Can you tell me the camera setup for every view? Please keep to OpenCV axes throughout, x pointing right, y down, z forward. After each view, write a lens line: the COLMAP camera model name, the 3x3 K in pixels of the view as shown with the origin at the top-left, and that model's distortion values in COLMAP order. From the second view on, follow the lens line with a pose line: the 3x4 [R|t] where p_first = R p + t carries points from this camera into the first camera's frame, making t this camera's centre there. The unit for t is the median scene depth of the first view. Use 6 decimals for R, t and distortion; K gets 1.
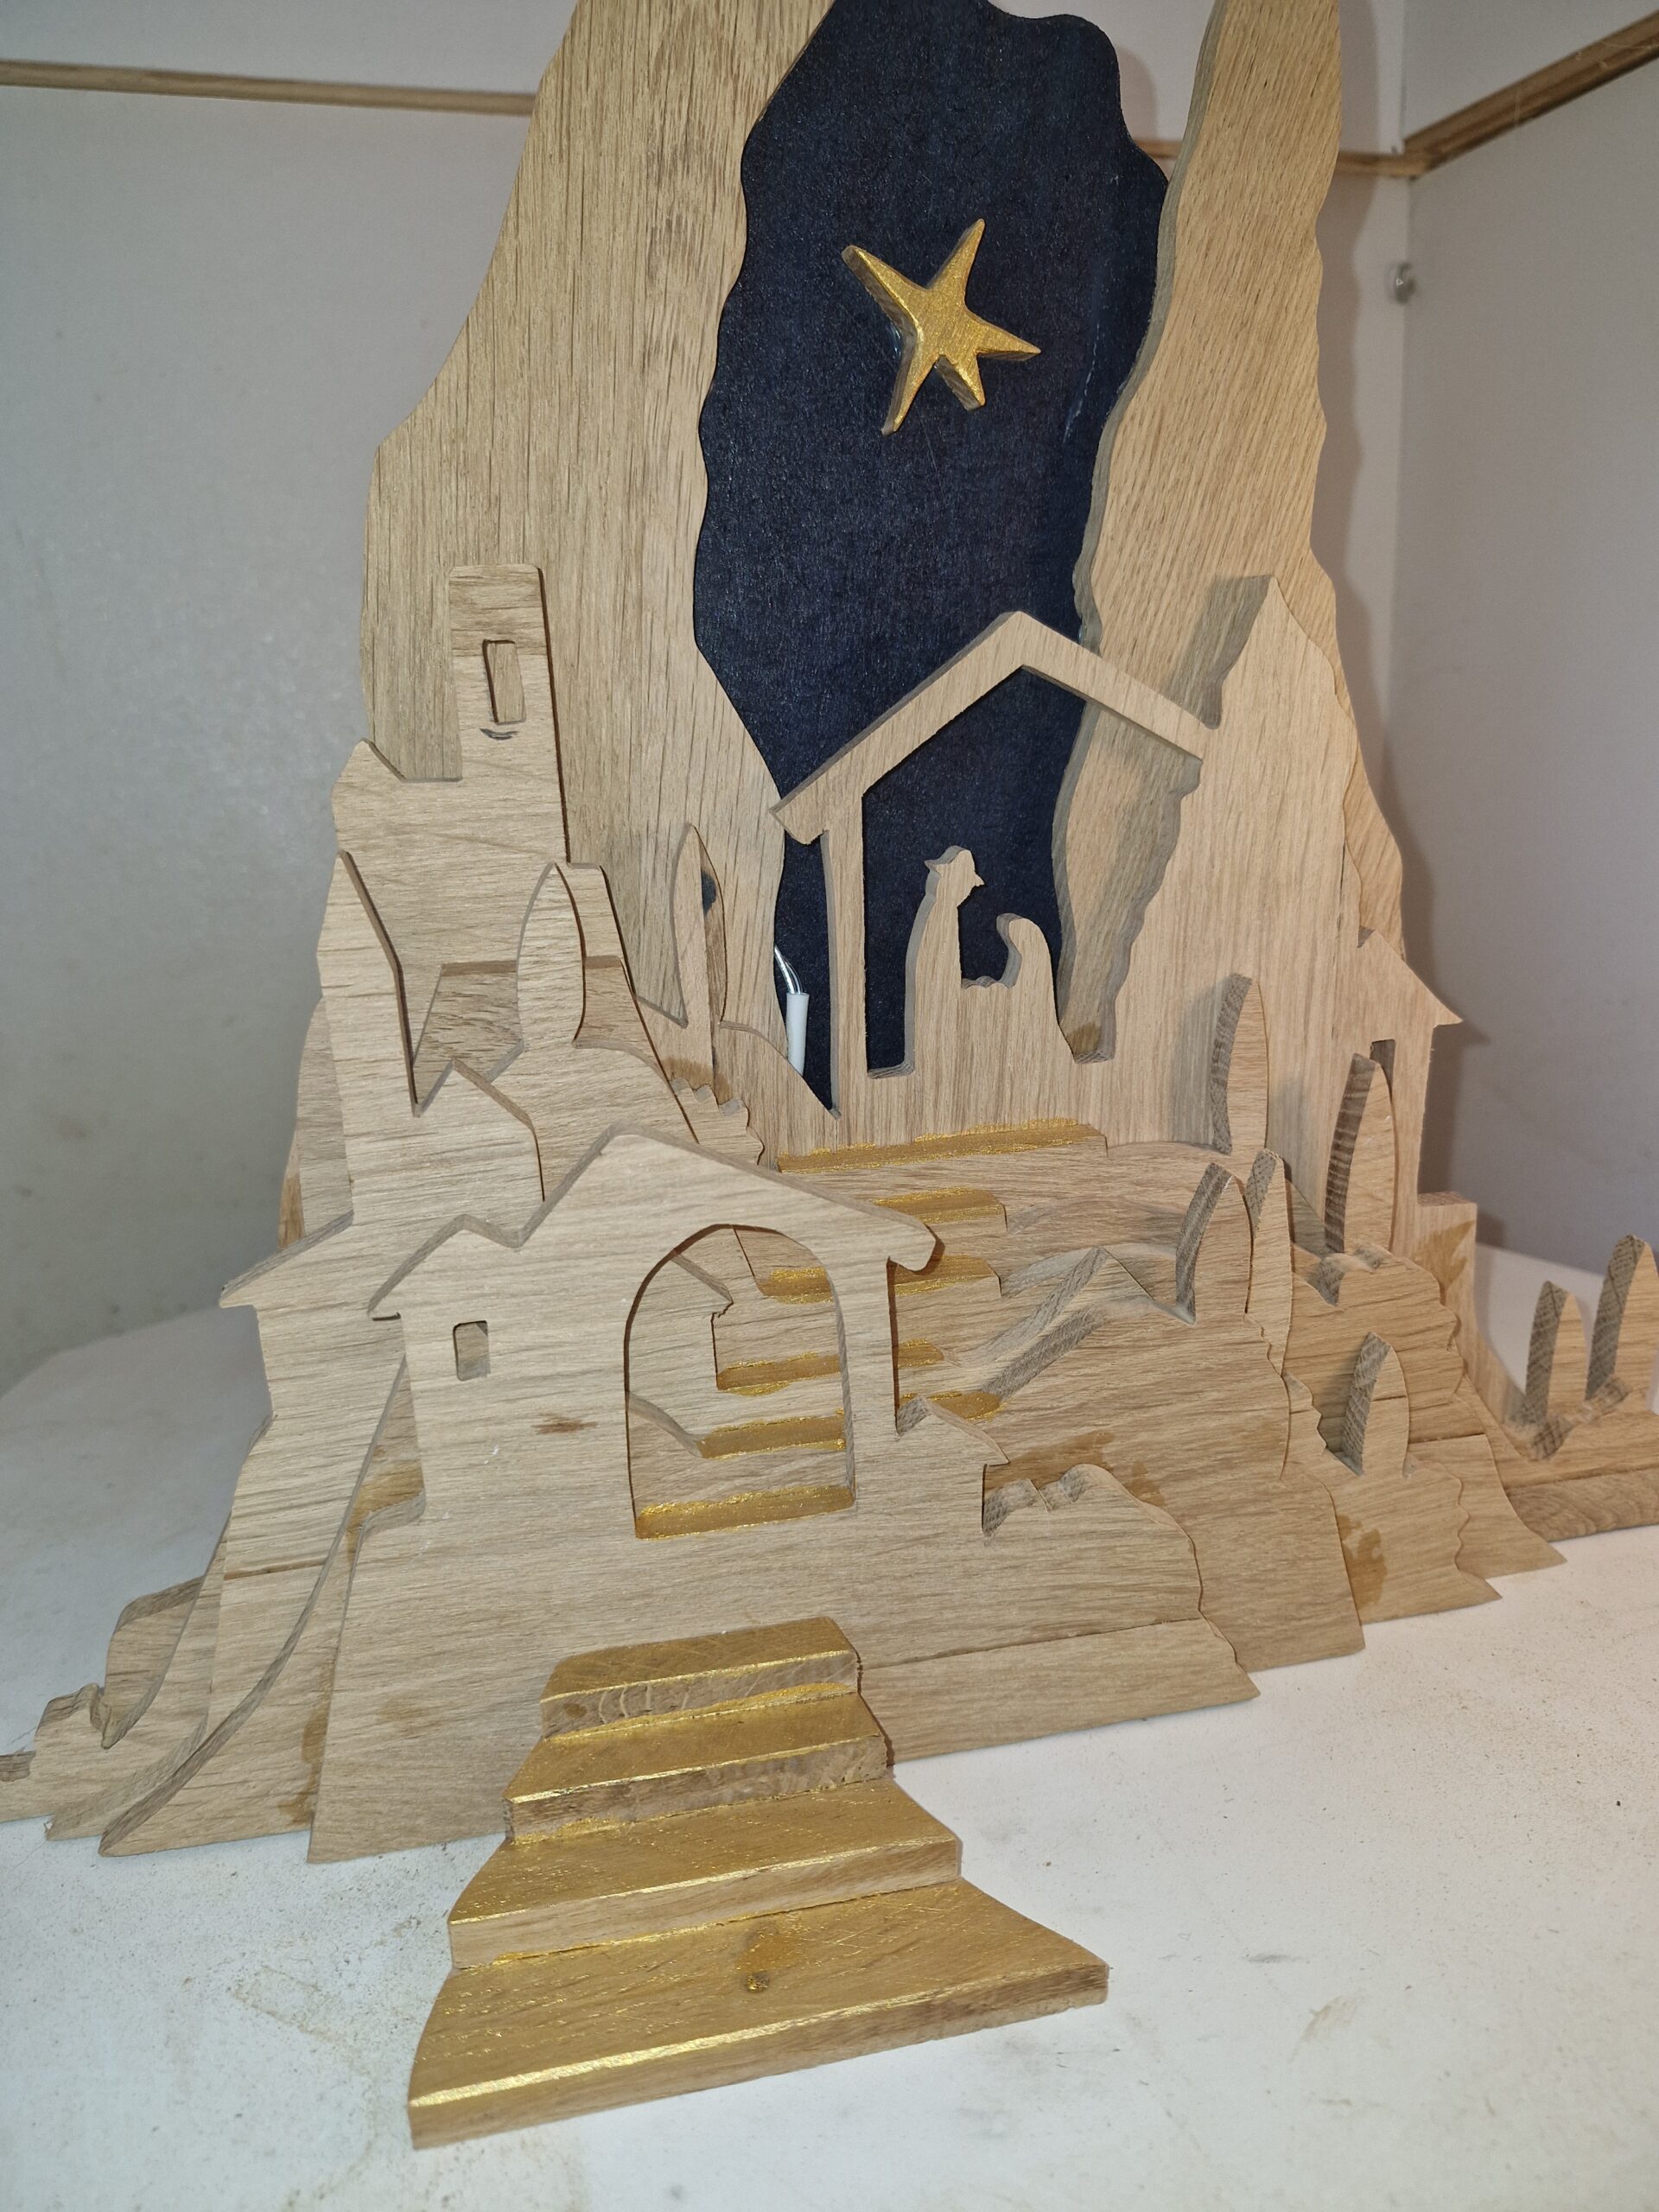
lens RADIAL K [[1513.6, 0, 810.1], [0, 1513.6, 1090.5], [0, 0, 1]] dist [0.086581, -0.130516]
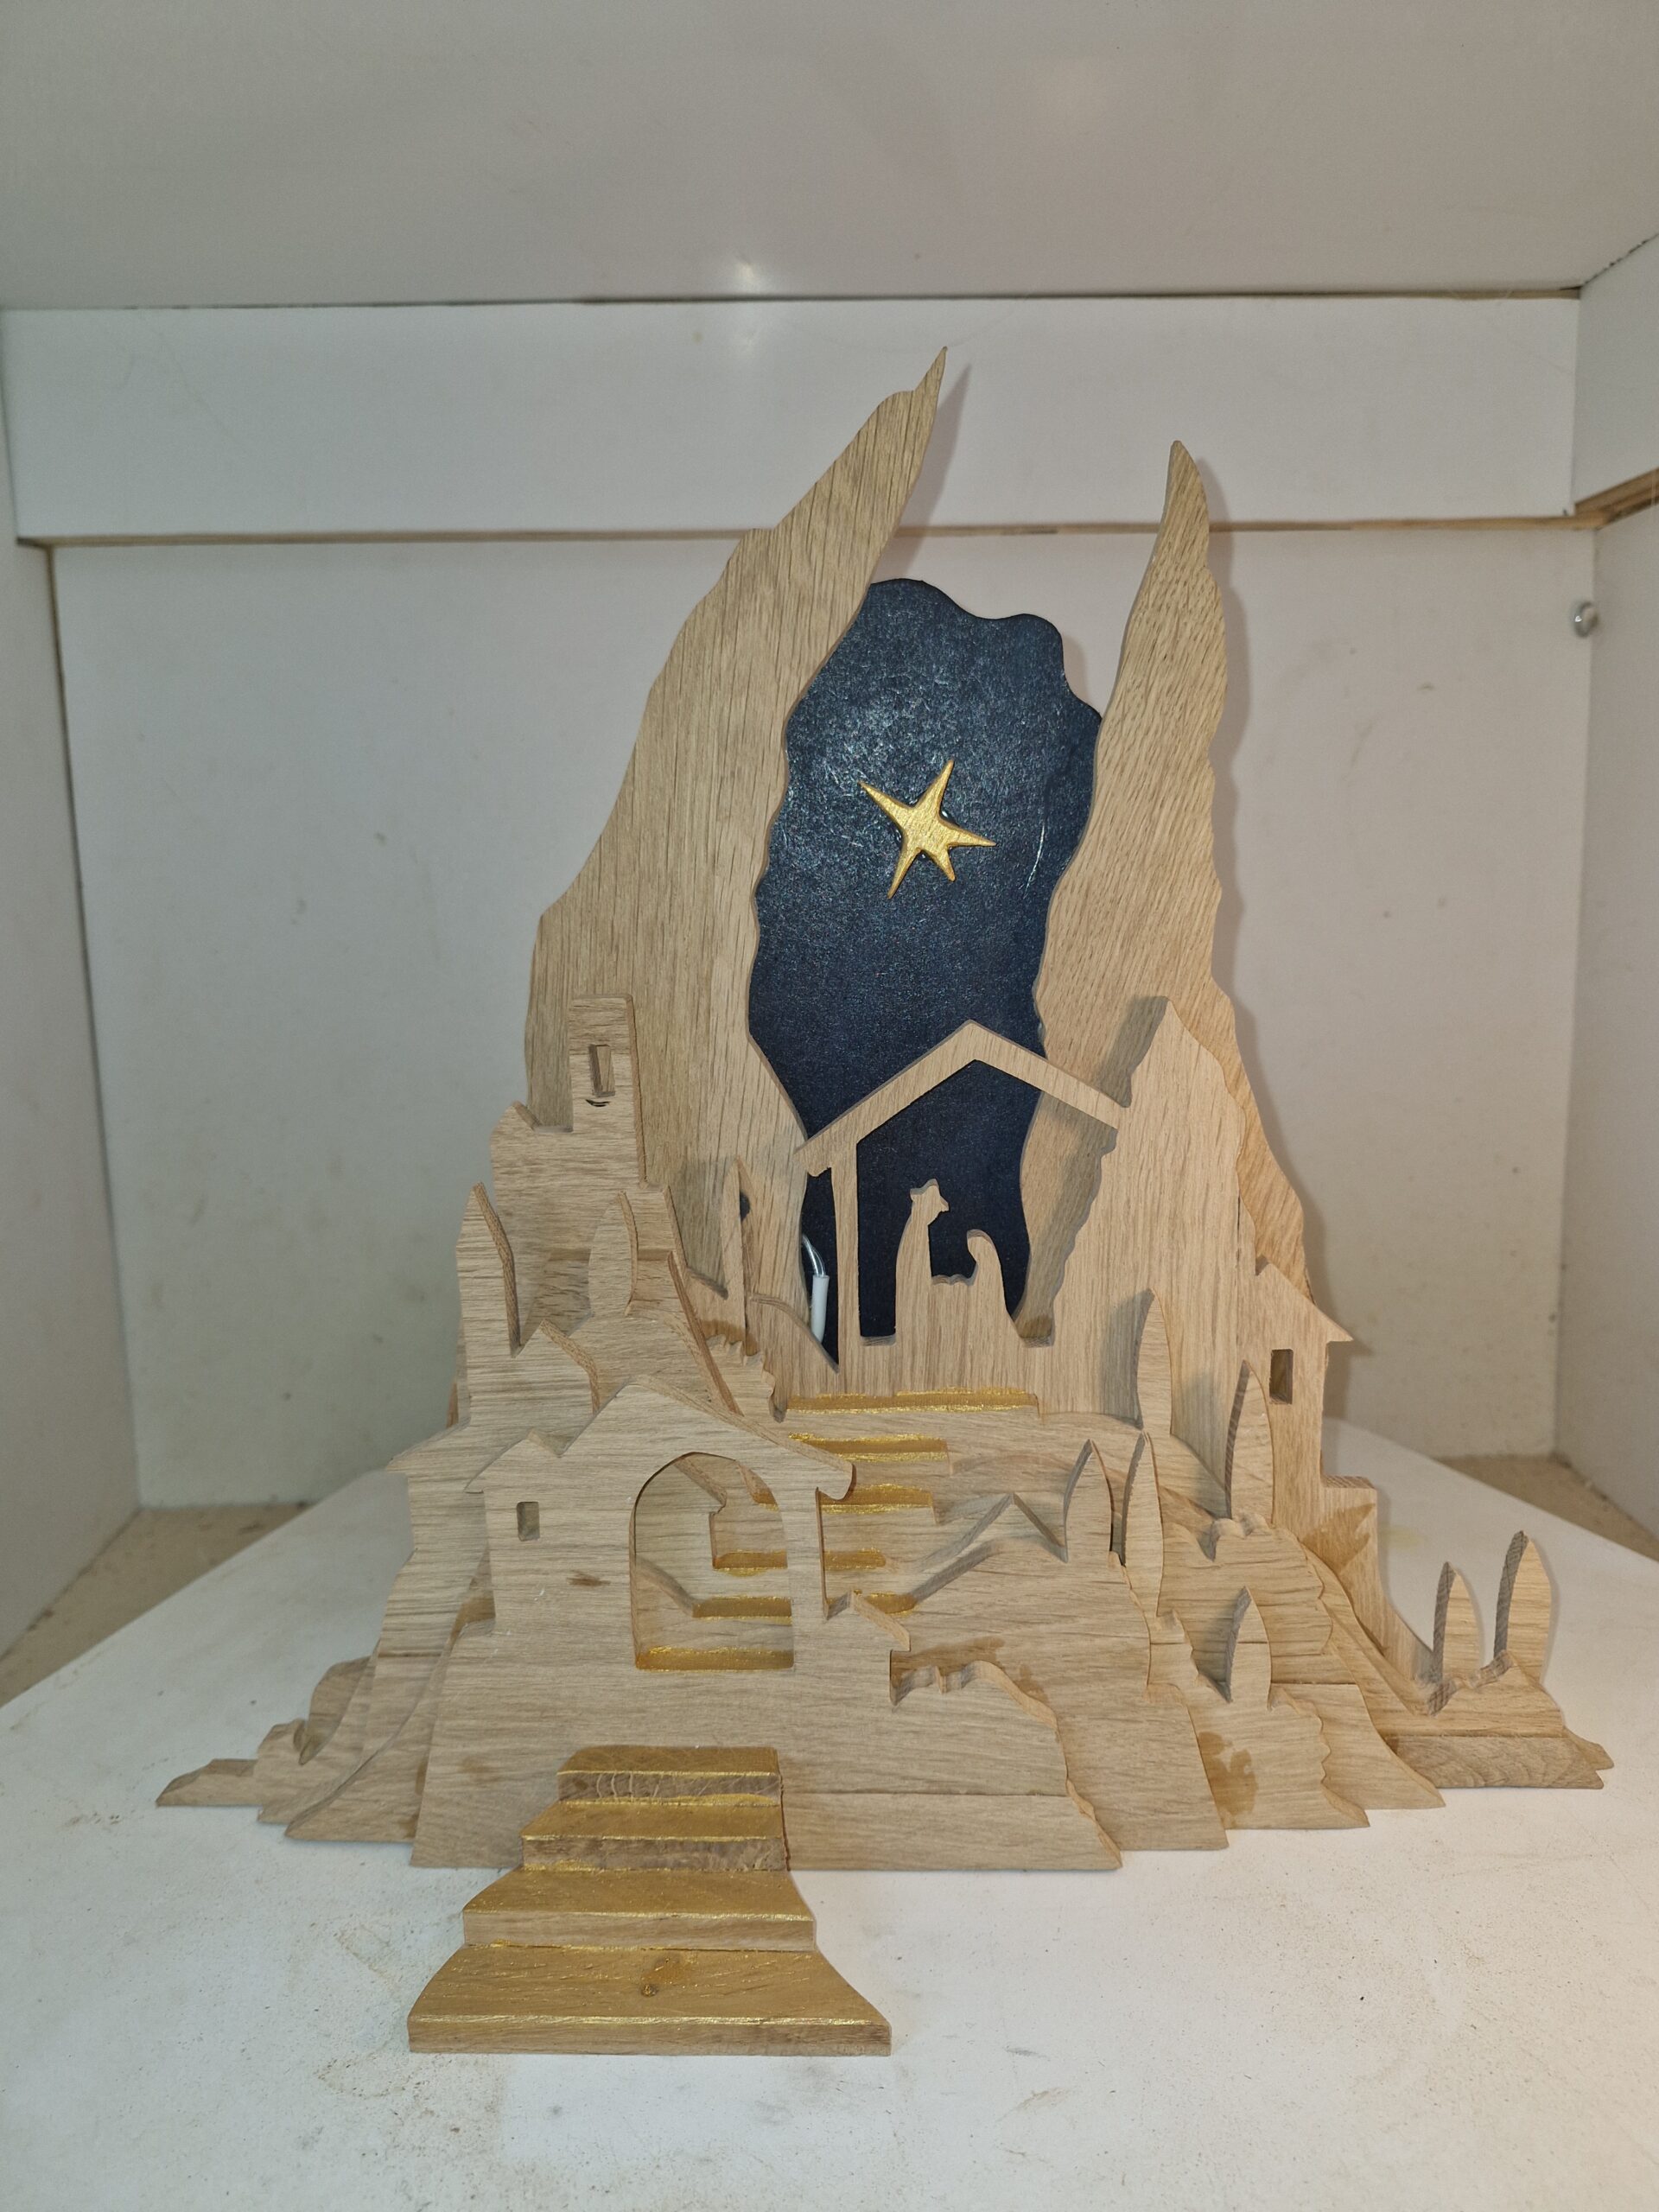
lens RADIAL K [[1505.5, 0, 850.9], [0, 1505.5, 1101.7], [0, 0, 1]] dist [0.088373, -0.129897]
pose [[0.969463, 0.054009, -0.239218, 0.356970], [-0.074734, 0.994115, -0.078425, -0.123913], [0.233575, 0.093908, 0.967793, -0.344985]]
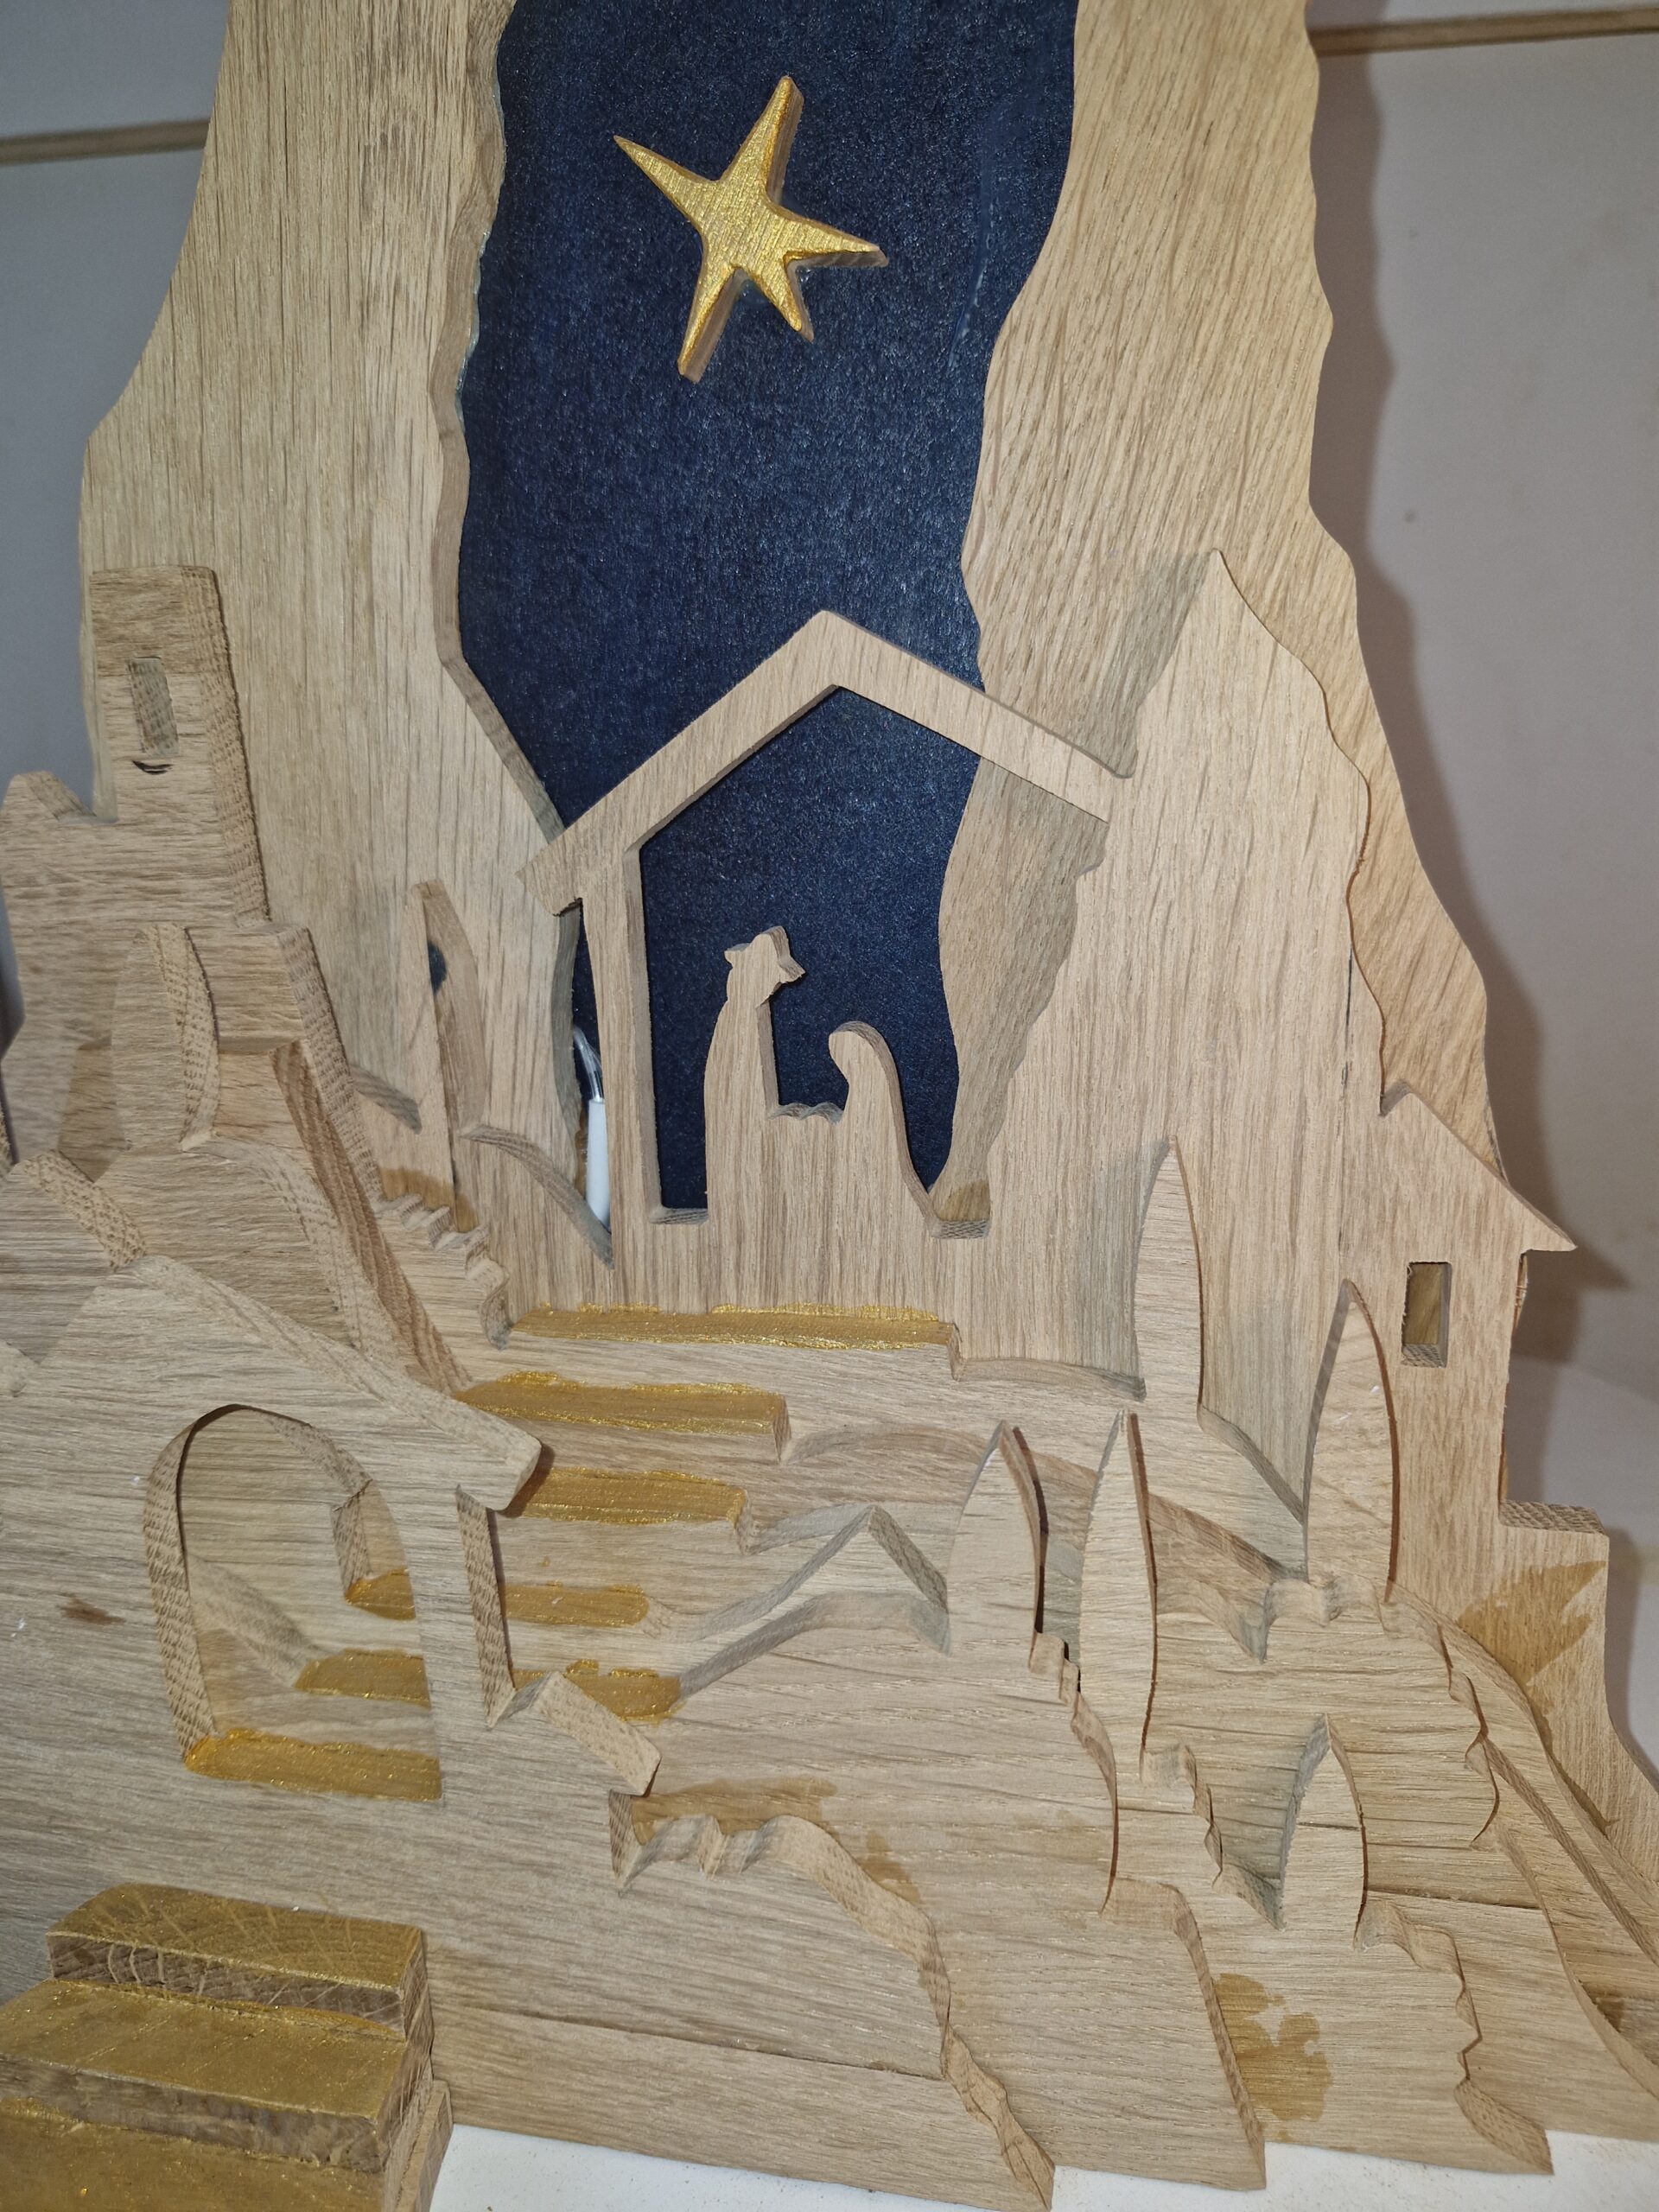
lens RADIAL K [[1535.4, 0, 839.3], [0, 1535.4, 1084.8], [0, 0, 1]] dist [0.032450, -0.059152]
pose [[0.916534, 0.096782, -0.388071, 0.438566], [-0.103990, 0.994575, 0.002439, -0.092591], [0.386202, 0.038120, 0.921626, 0.338299]]
